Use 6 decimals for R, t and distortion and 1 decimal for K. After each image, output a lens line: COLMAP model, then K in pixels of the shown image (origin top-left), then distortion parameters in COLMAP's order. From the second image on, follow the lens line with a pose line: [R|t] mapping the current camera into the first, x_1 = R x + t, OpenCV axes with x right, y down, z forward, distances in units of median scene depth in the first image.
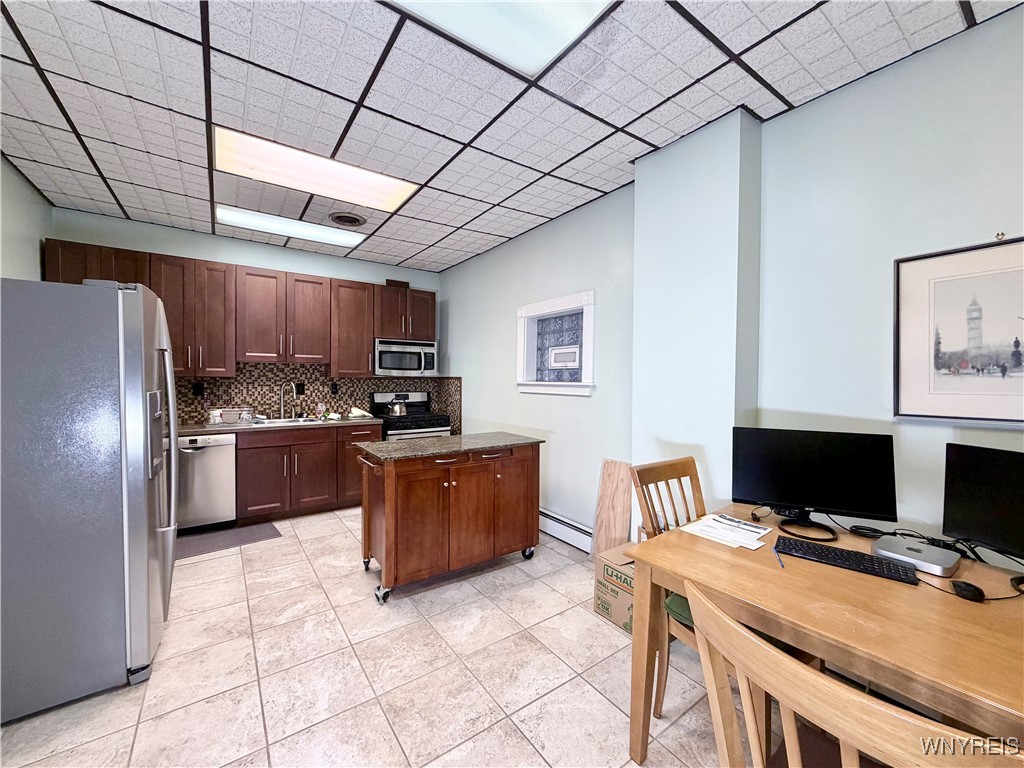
lens RADIAL K [[410.5, 0, 515.7], [0, 410.5, 384.2], [0, 0, 1]] dist [-0.001782, 0.000063]
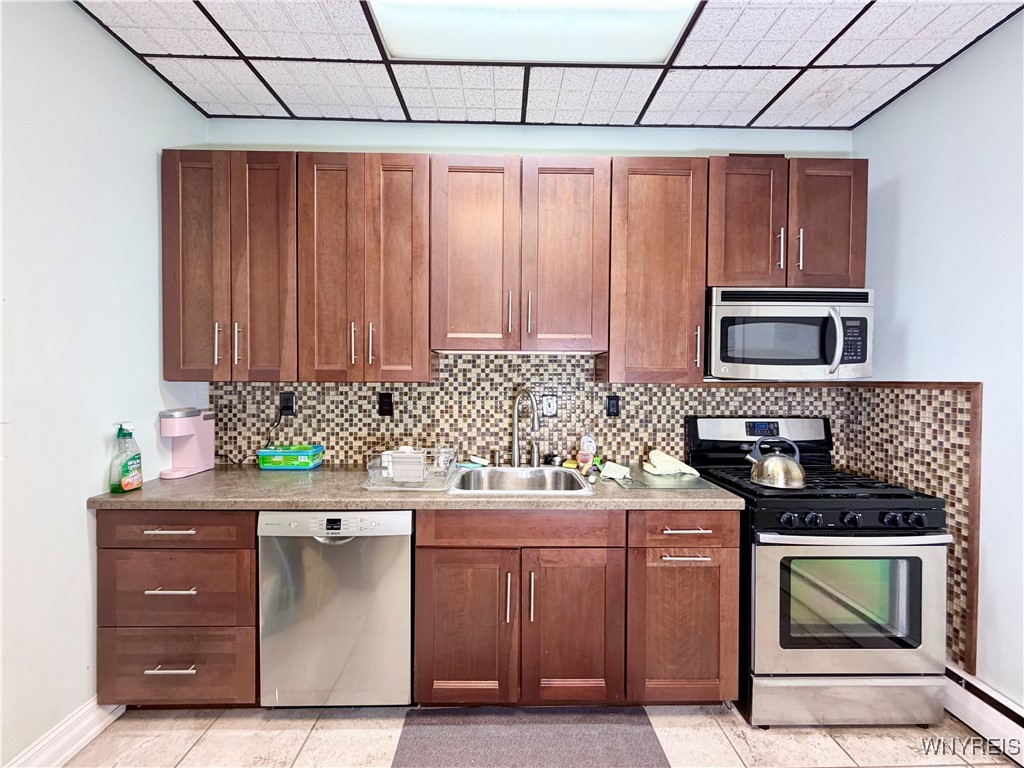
lens RADIAL K [[410.5, 0, 511.7], [0, 410.5, 383.1], [0, 0, 1]] dist [-0.001782, 0.000063]
pose [[0.821044, 0.005596, -0.570837, -0.280957], [-0.008930, 0.999955, -0.003042, -0.014154], [0.570795, 0.007596, 0.821058, 0.570965]]
